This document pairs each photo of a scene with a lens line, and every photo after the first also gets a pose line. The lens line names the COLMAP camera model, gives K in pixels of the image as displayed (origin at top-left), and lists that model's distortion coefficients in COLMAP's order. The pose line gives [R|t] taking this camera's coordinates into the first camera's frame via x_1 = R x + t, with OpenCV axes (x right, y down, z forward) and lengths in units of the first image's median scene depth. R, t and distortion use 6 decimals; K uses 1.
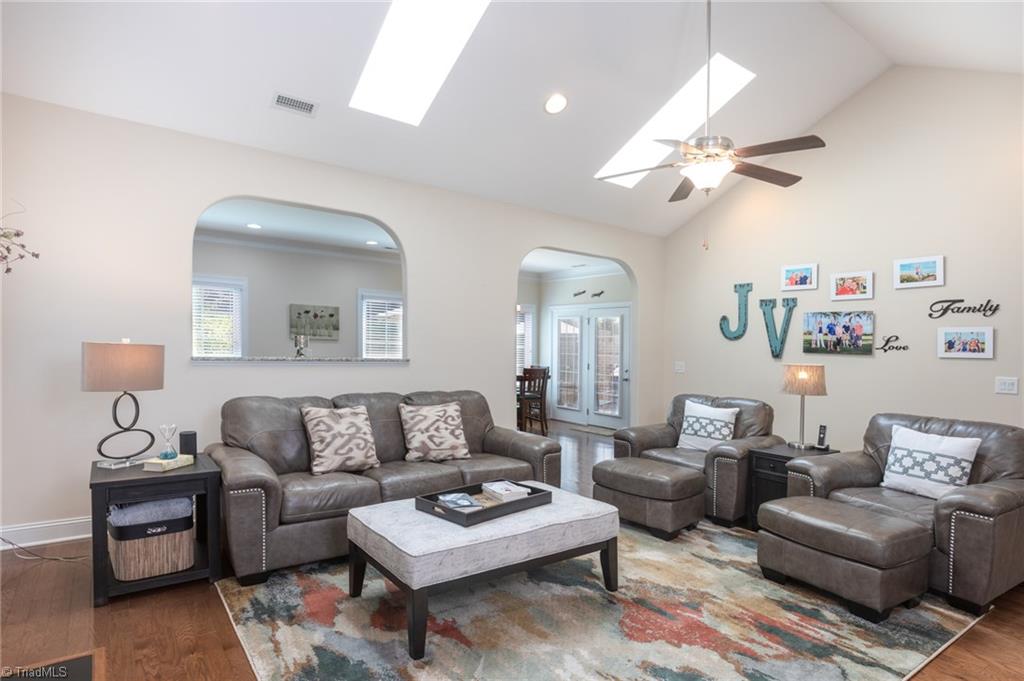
lens RADIAL K [[558.7, 0, 509.7], [0, 558.7, 347.0], [0, 0, 1]] dist [0.000338, 0.000020]
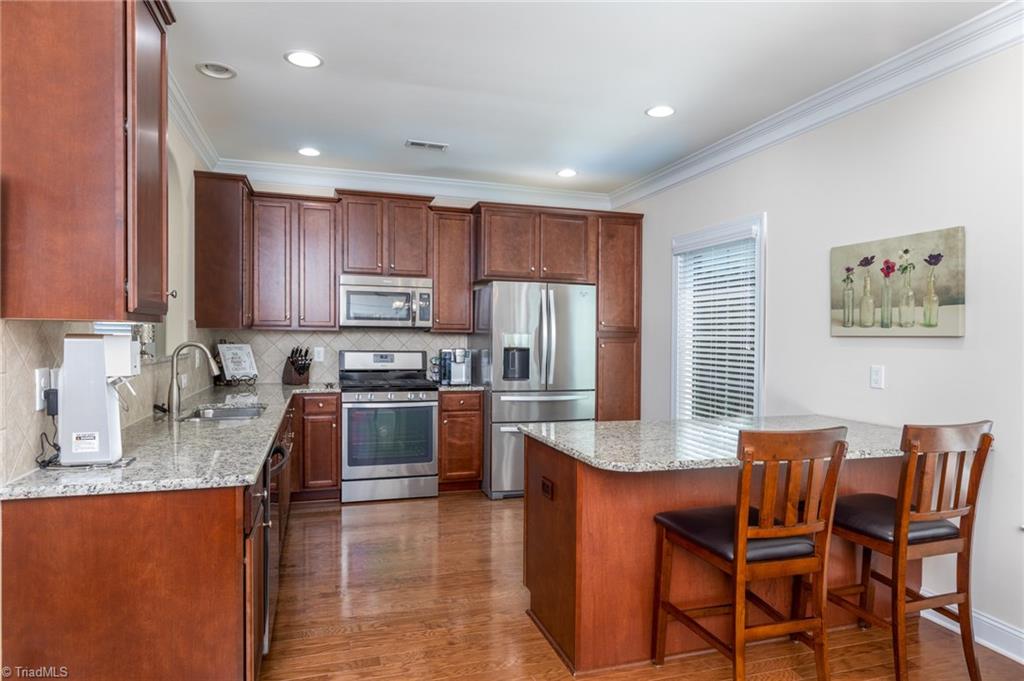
lens RADIAL K [[602.7, 0, 509.8], [0, 602.7, 340.6], [0, 0, 1]] dist [0.002711, 0.000372]
pose [[-0.326878, -0.007430, -0.945037, 0.082050], [0.004627, 0.999945, -0.009462, -0.008674], [0.945055, -0.007465, -0.326826, 0.901109]]
